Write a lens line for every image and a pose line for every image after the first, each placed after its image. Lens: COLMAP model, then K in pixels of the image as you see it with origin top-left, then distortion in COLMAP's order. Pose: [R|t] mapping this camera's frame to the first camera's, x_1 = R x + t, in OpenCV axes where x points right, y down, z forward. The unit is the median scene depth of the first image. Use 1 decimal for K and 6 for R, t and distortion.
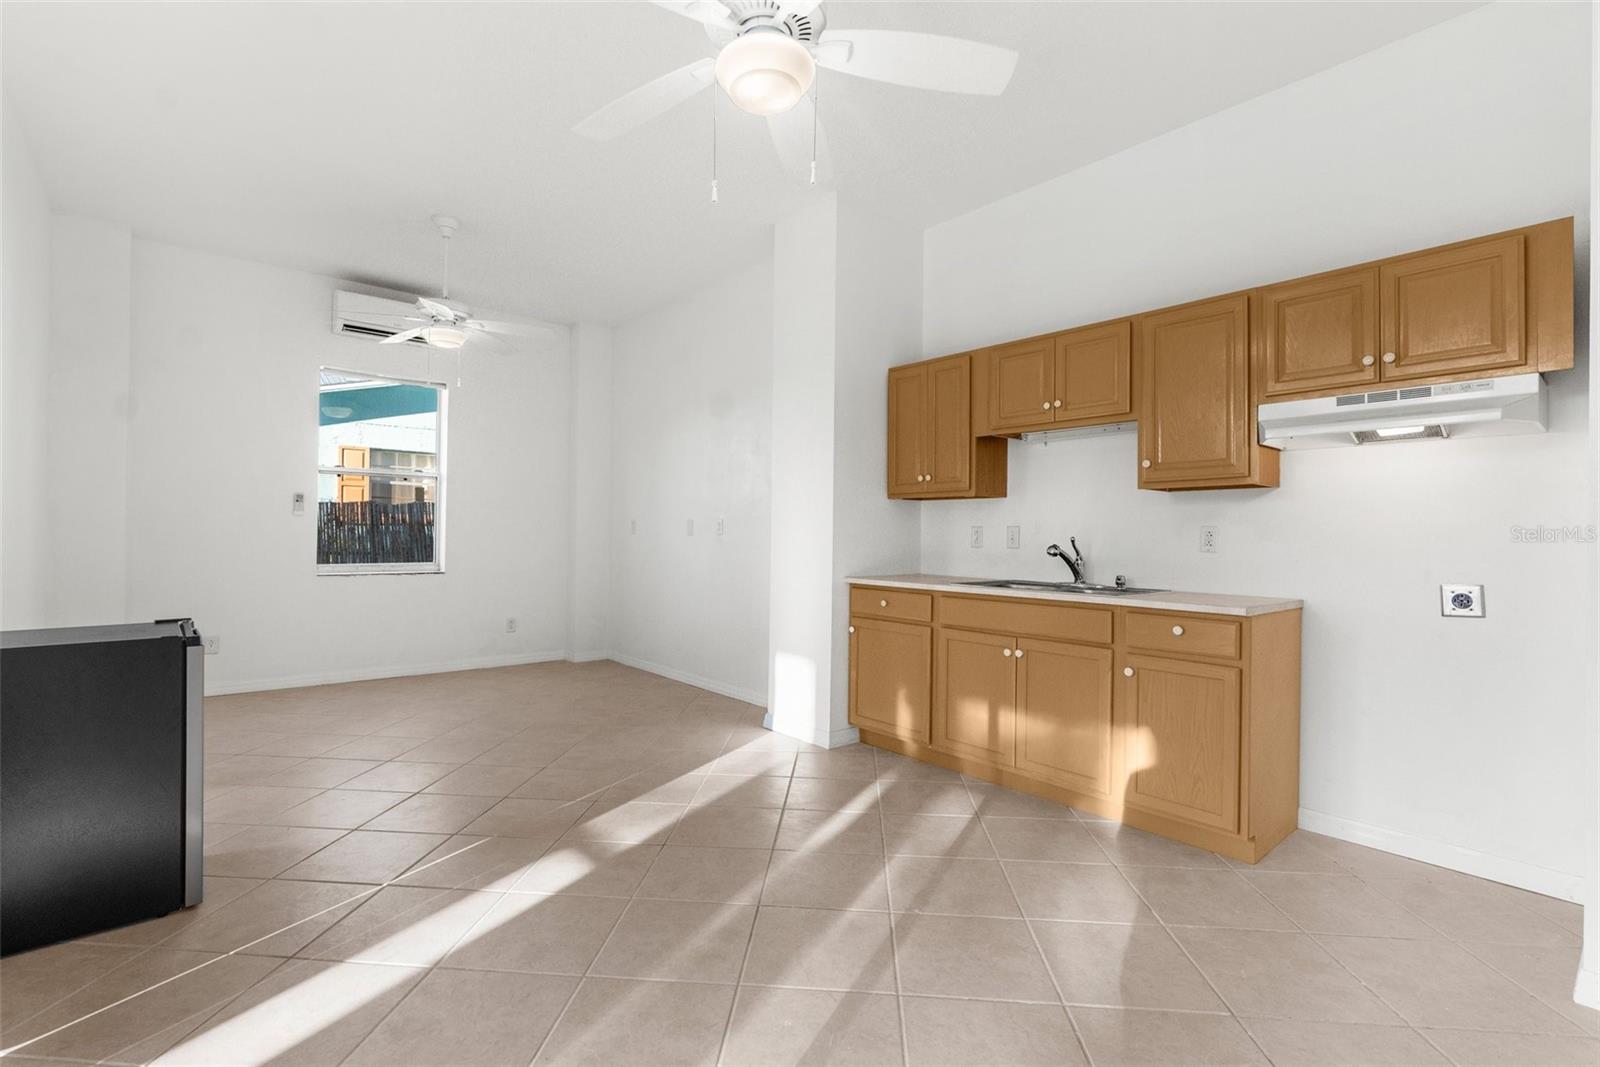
lens RADIAL K [[729.7, 0, 800.5], [0, 729.7, 532.4], [0, 0, 1]] dist [-0.008596, 0.002547]
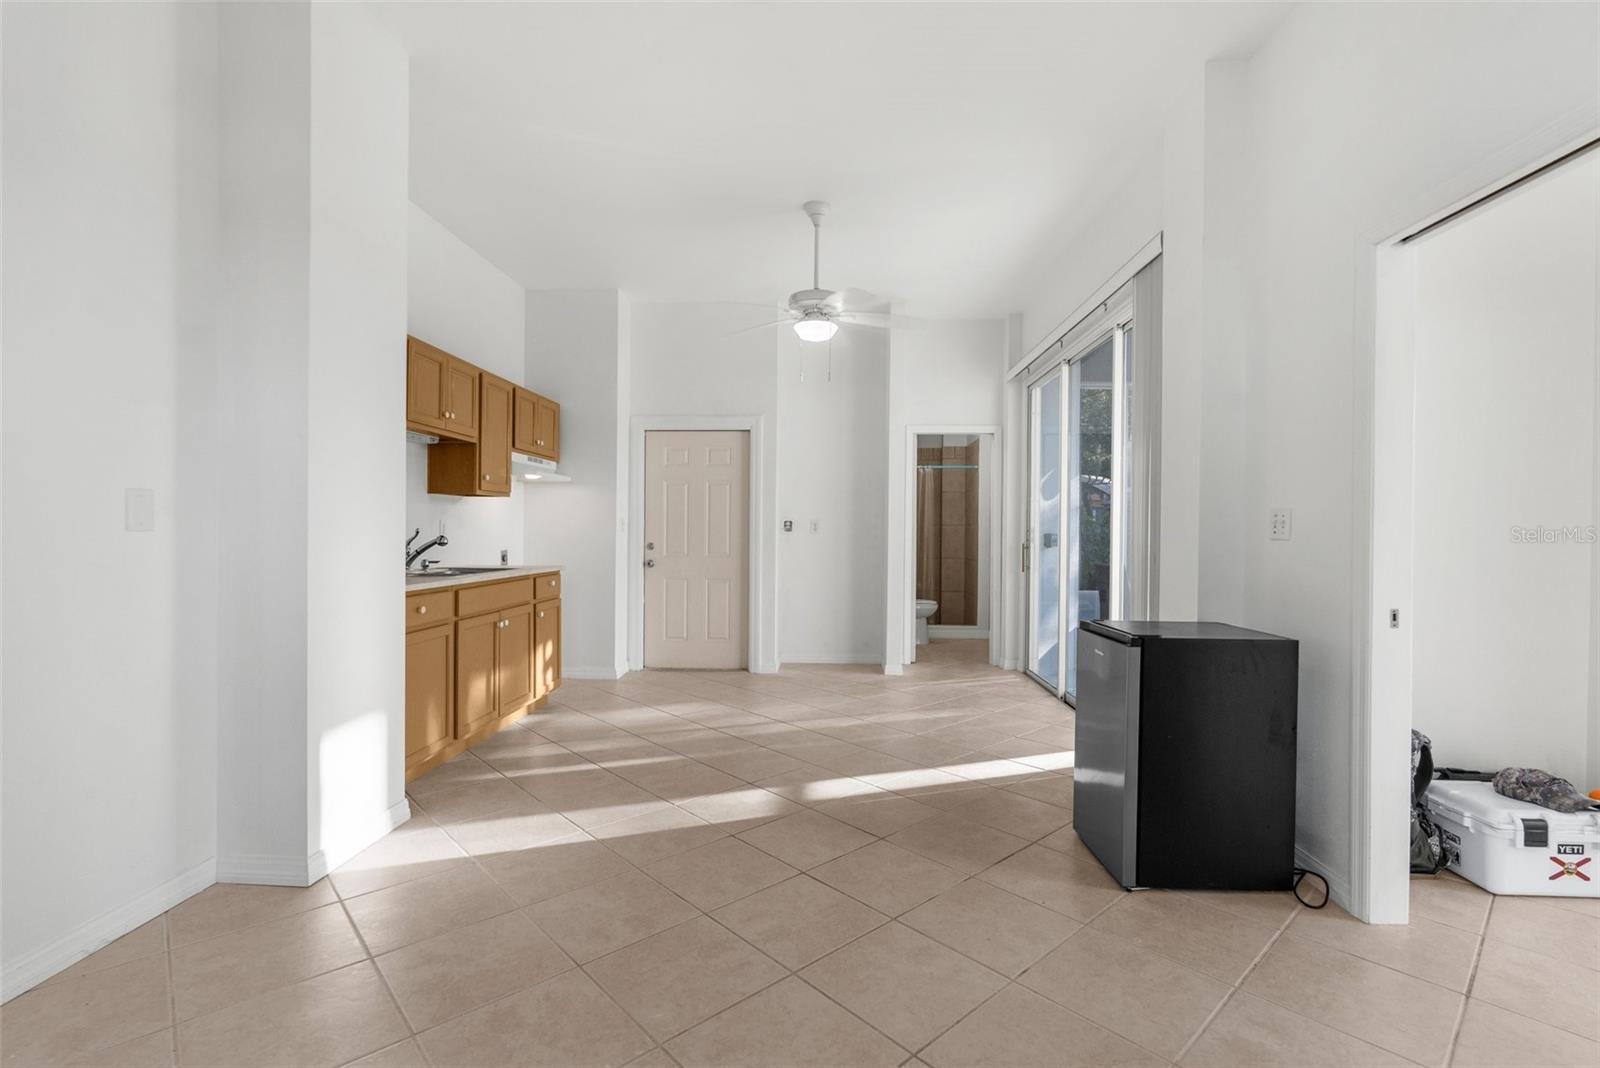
lens RADIAL K [[729.7, 0, 806.7], [0, 729.7, 533.8], [0, 0, 1]] dist [-0.008596, 0.002547]
pose [[-0.736441, -0.020138, 0.676202, -0.819886], [-0.022178, 0.999738, 0.005620, -0.005237], [-0.676138, -0.010858, -0.736695, 1.388373]]
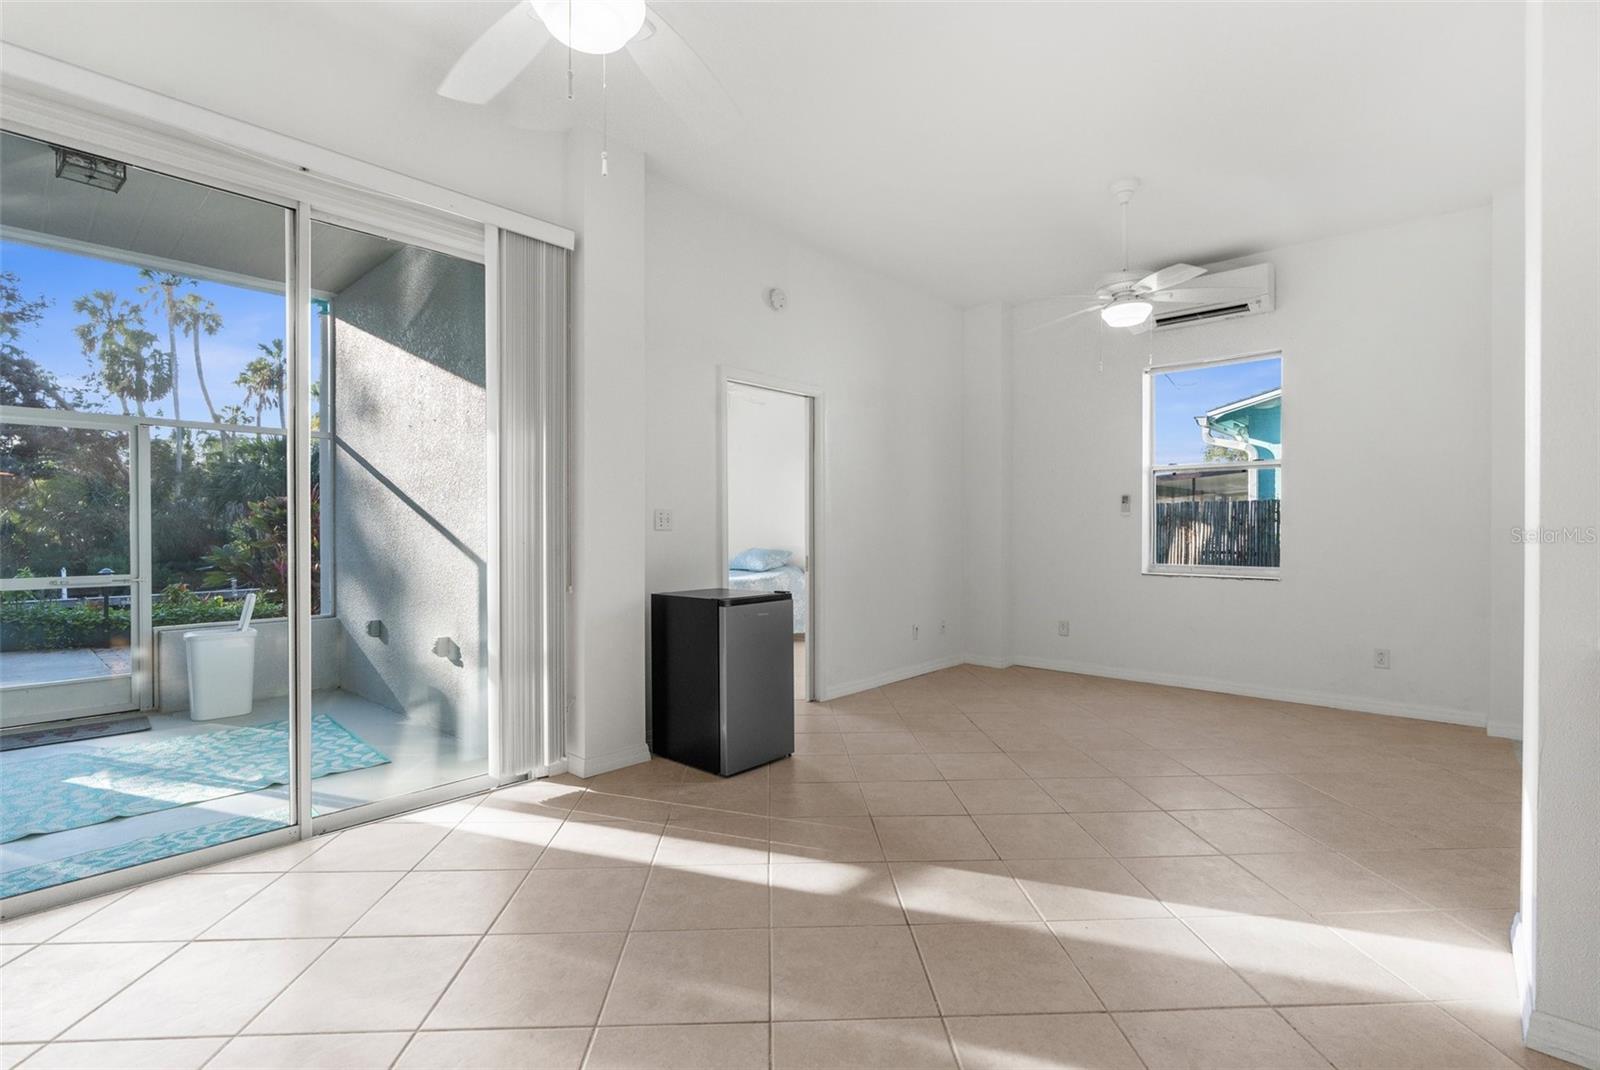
lens RADIAL K [[729.7, 0, 791.1], [0, 729.7, 535.2], [0, 0, 1]] dist [-0.008596, 0.002547]
pose [[0.111994, -0.004540, -0.993699, 0.437270], [0.007743, 0.999963, -0.003696, 0.006323], [0.993679, -0.007280, 0.112025, 0.588784]]
